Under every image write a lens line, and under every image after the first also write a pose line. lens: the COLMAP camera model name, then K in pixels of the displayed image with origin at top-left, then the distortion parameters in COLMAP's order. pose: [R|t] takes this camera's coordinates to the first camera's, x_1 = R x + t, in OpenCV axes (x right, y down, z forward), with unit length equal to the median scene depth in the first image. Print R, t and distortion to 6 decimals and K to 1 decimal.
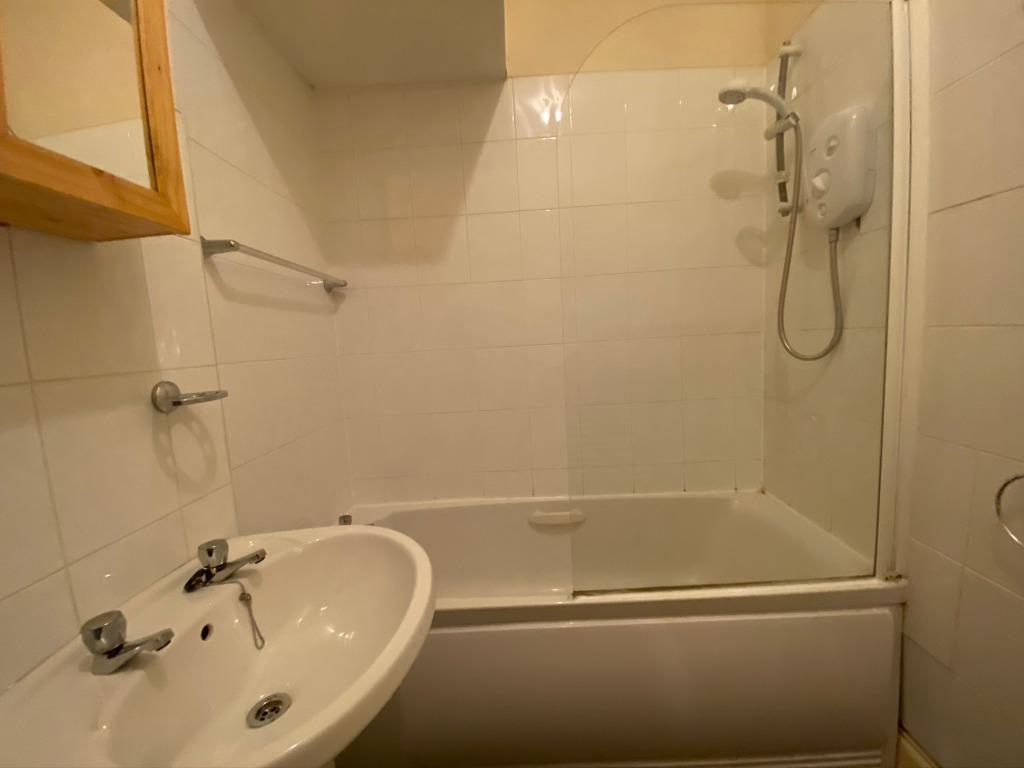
lens RADIAL K [[415.0, 0, 512.5], [0, 415.0, 386.1], [0, 0, 1]] dist [0.021009, -0.021880]
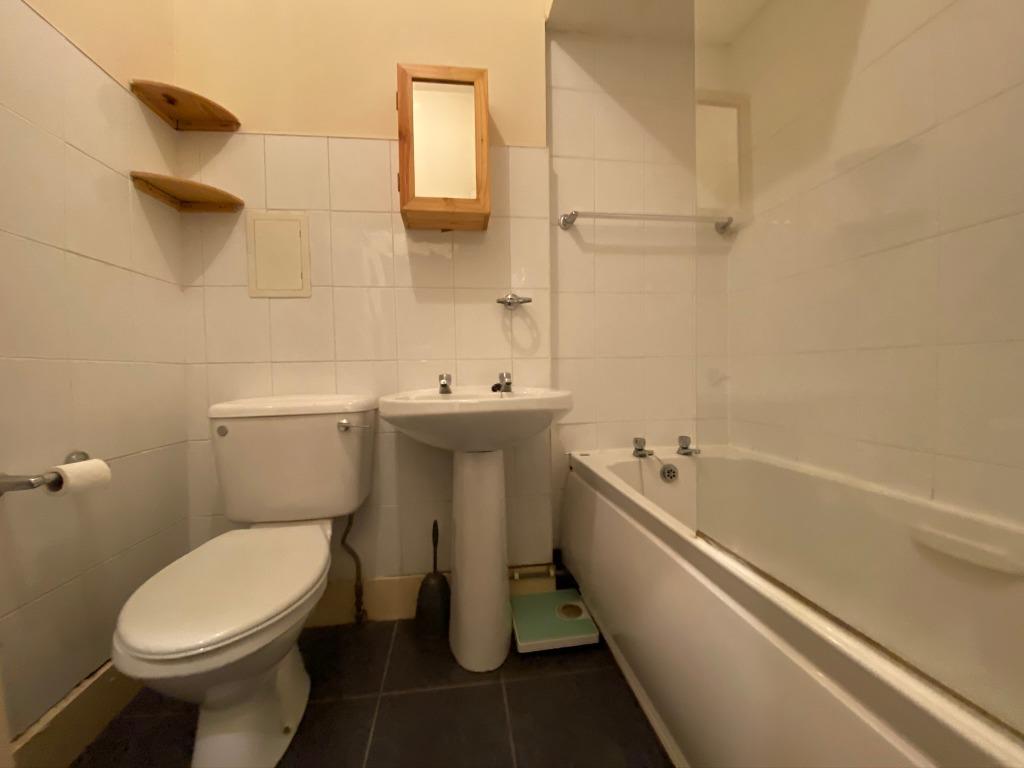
lens RADIAL K [[415.0, 0, 512.5], [0, 415.0, 386.1], [0, 0, 1]] dist [0.021009, -0.021880]
pose [[0.151260, 0.084210, -0.984901, 1.134278], [-0.101995, 0.992376, 0.069184, 0.281029], [0.983218, 0.089990, 0.158696, 0.693636]]
